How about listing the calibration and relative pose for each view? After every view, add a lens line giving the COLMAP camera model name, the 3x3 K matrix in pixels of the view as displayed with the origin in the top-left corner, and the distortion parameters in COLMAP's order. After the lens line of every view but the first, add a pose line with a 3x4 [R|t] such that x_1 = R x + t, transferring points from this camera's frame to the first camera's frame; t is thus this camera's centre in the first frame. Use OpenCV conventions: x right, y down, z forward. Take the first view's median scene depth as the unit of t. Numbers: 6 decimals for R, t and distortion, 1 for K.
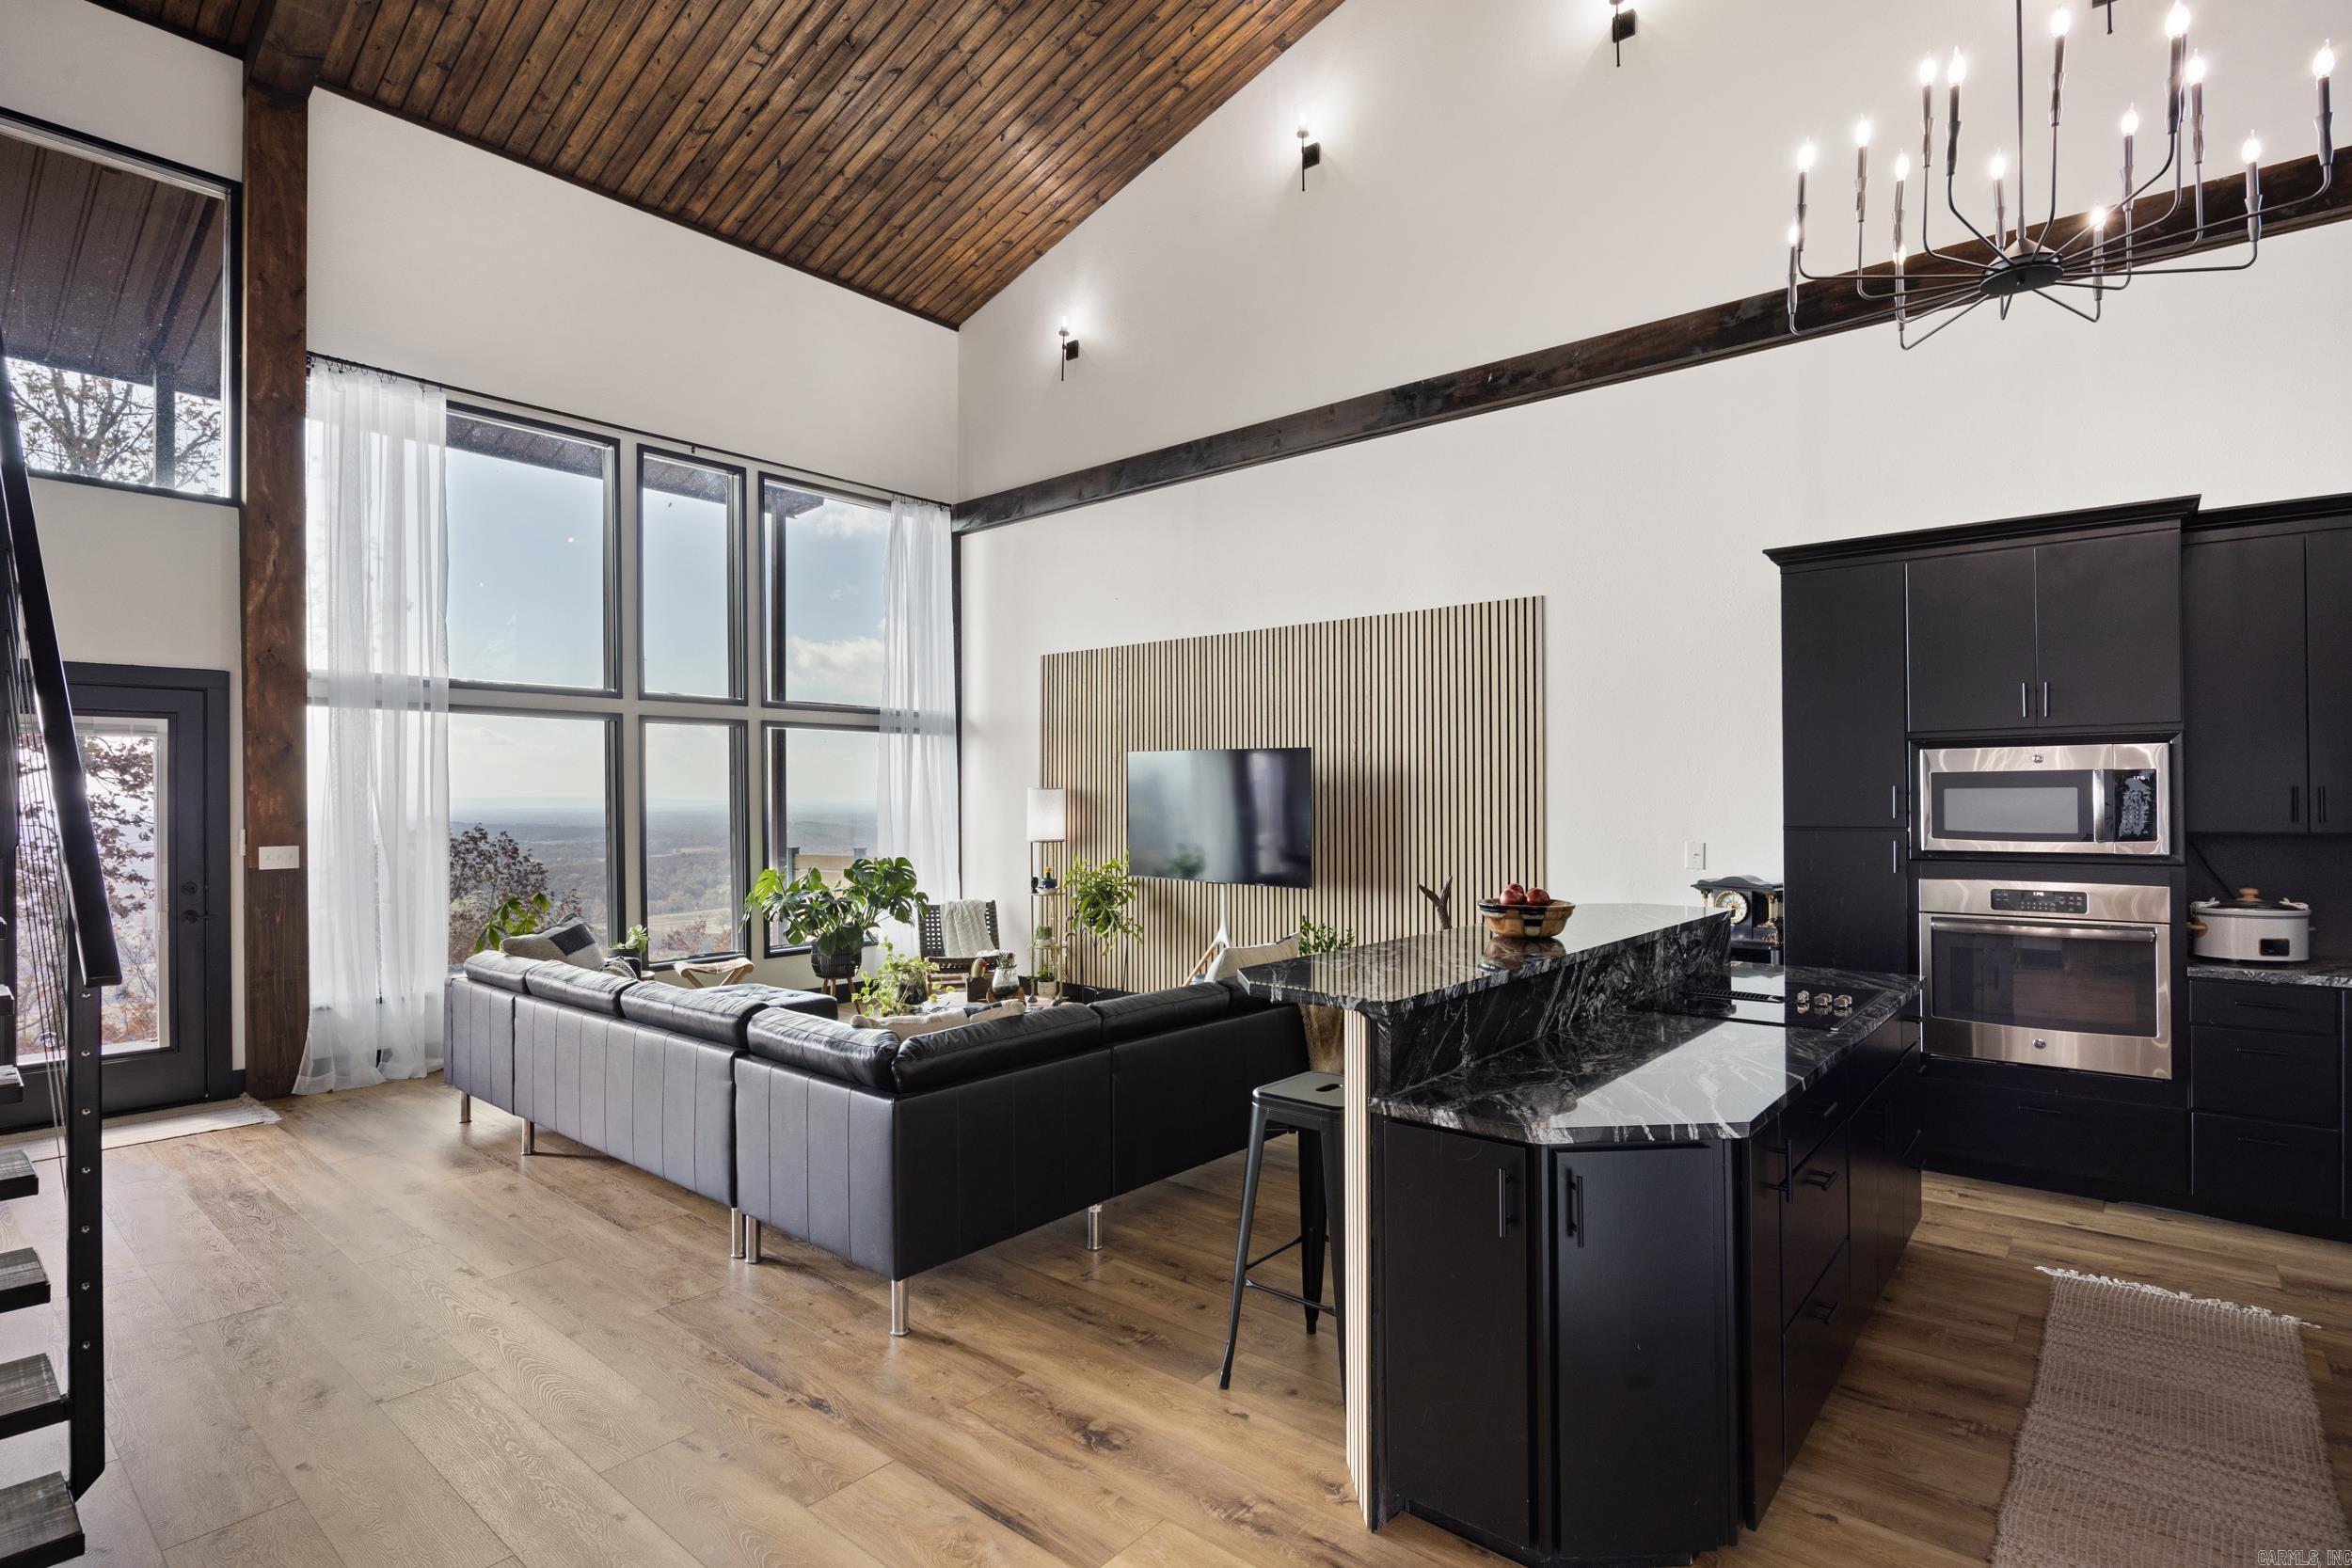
lens RADIAL K [[1153.4, 0, 1189.7], [0, 1153.4, 790.4], [0, 0, 1]] dist [-0.009946, -0.000673]
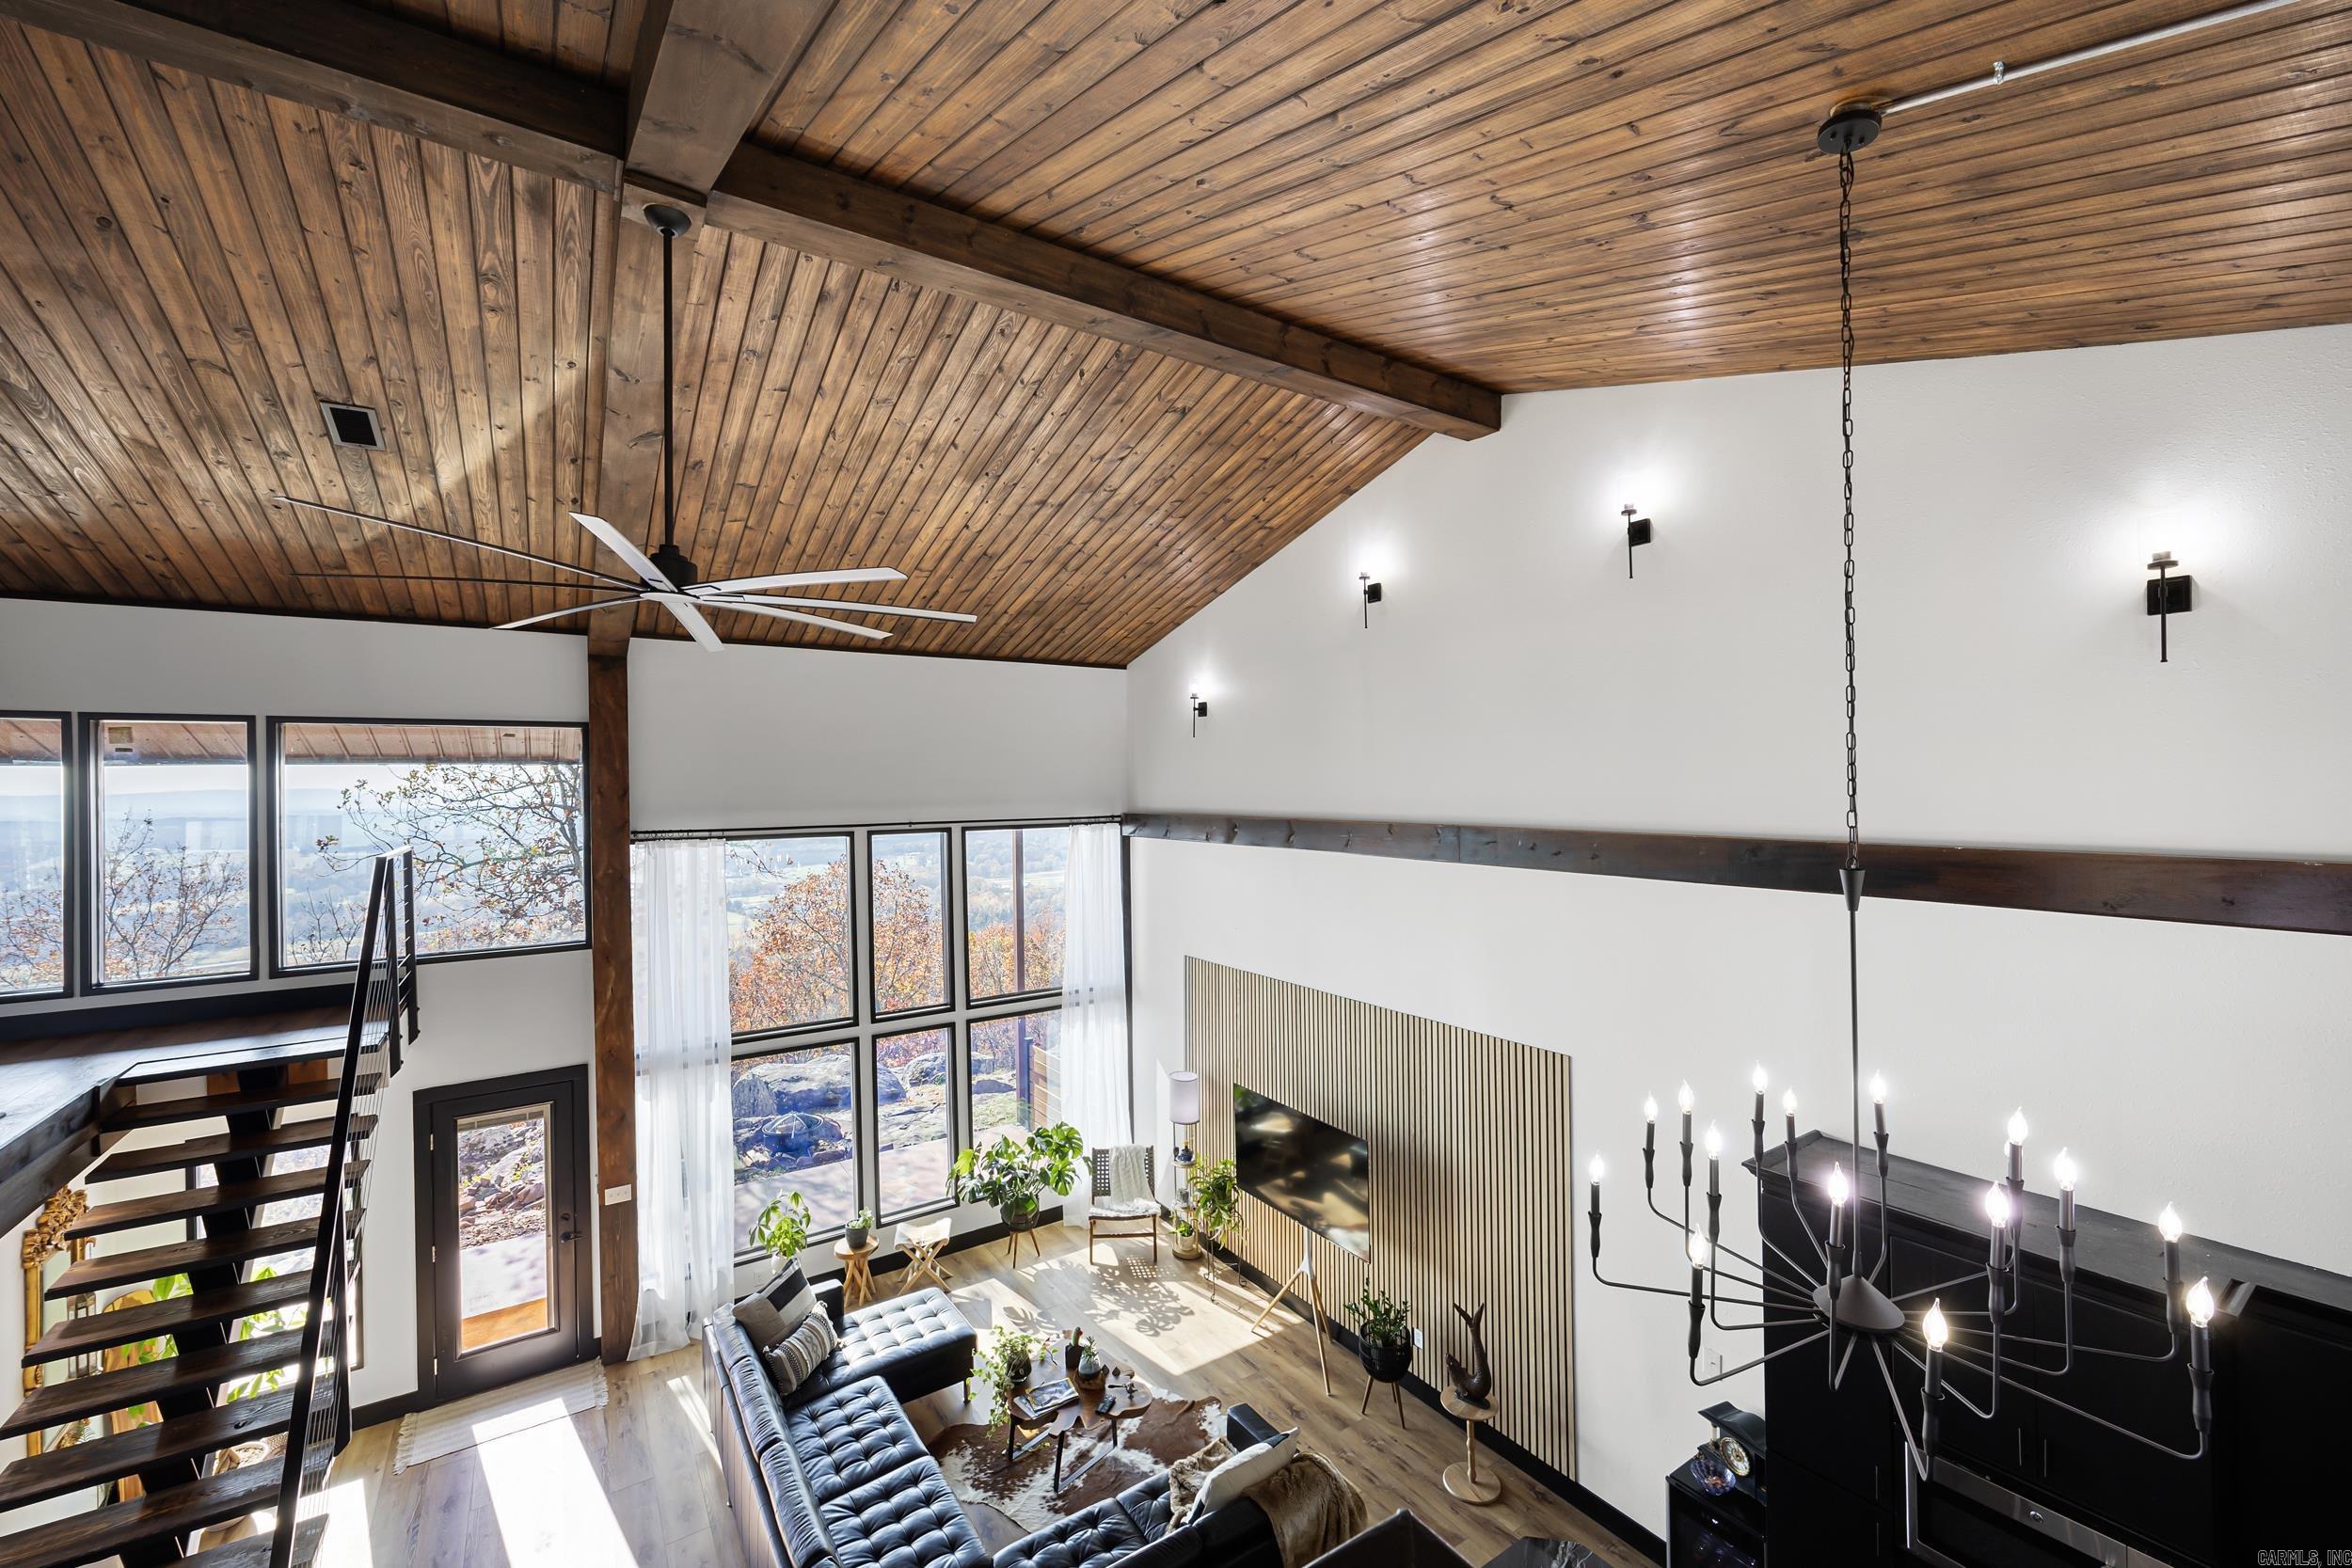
lens RADIAL K [[941.0, 0, 1175.4], [0, 941.0, 783.8], [0, 0, 1]] dist [-0.003428, 0.000846]
pose [[0.959349, -0.009966, -0.282046, 0.205052], [0.012893, 0.999881, 0.008524, -0.433407], [0.281928, -0.011814, 0.959363, 0.064921]]
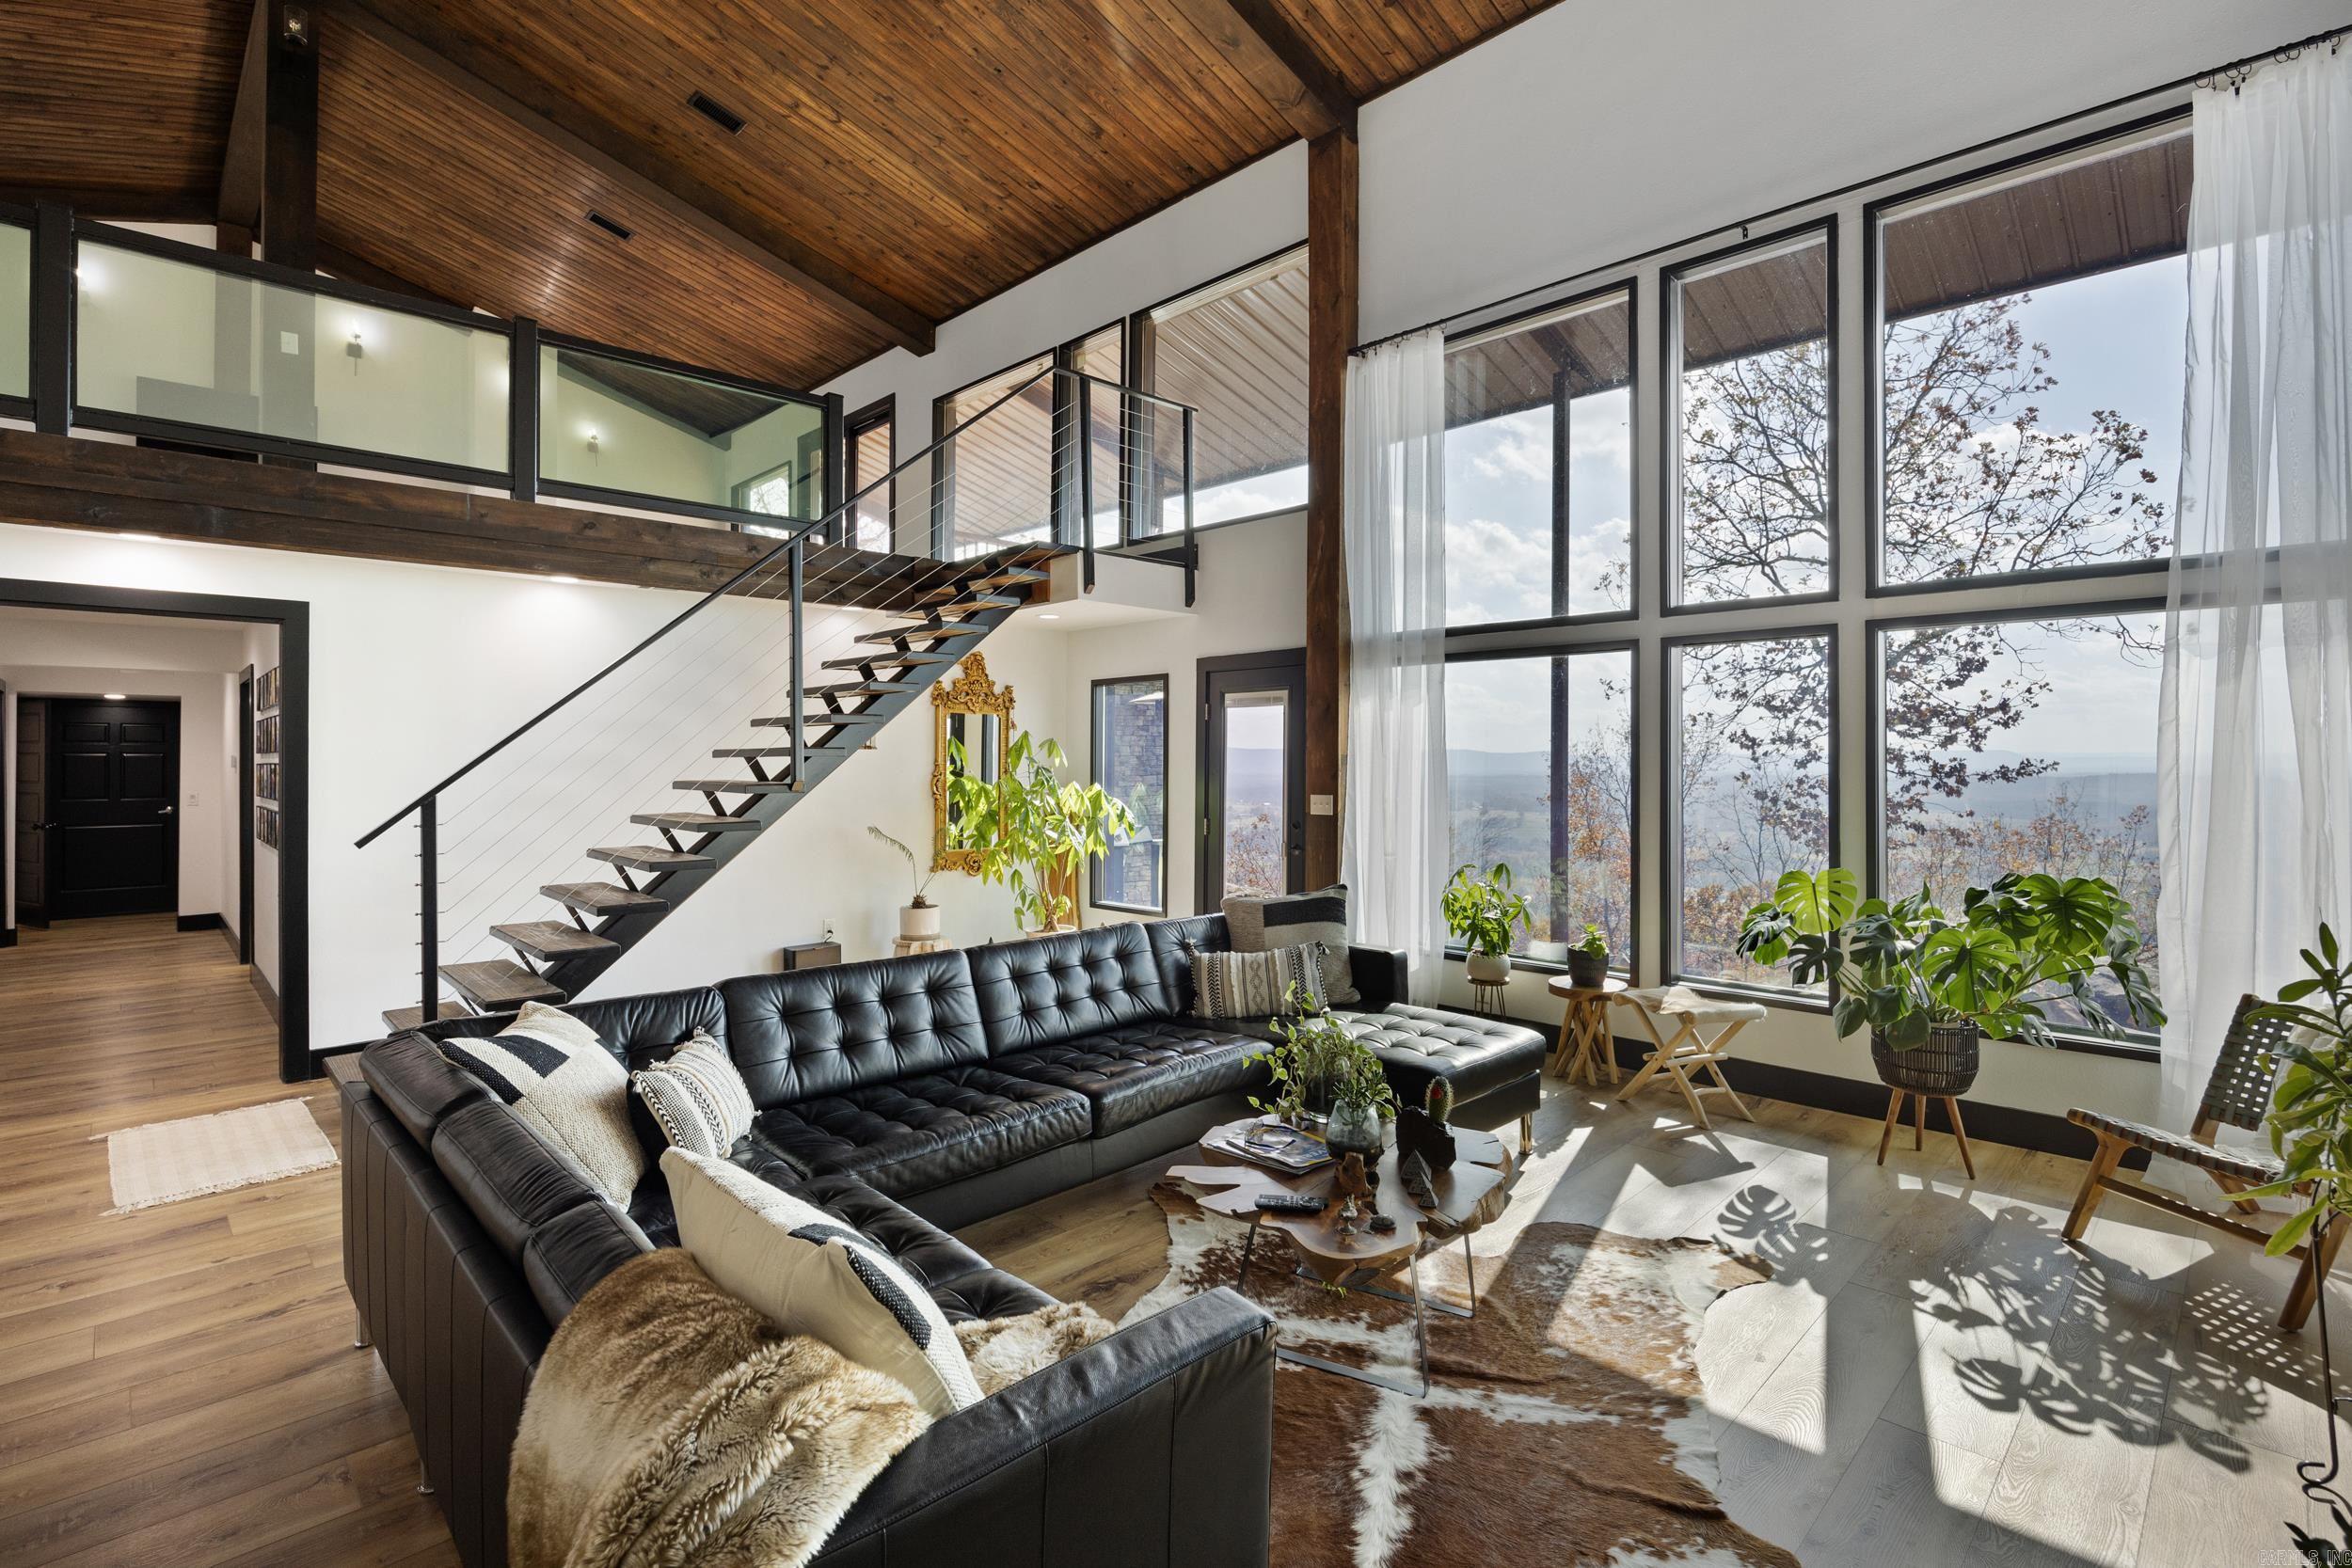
lens RADIAL K [[1082.2, 0, 1197.9], [0, 1082.2, 748.2], [0, 0, 1]] dist [-0.008855, -0.000577]
pose [[-0.093949, -0.003458, -0.995571, 0.276645], [0.008663, 0.999953, -0.004291, 0.004908], [0.995539, -0.009028, -0.093915, 0.922359]]
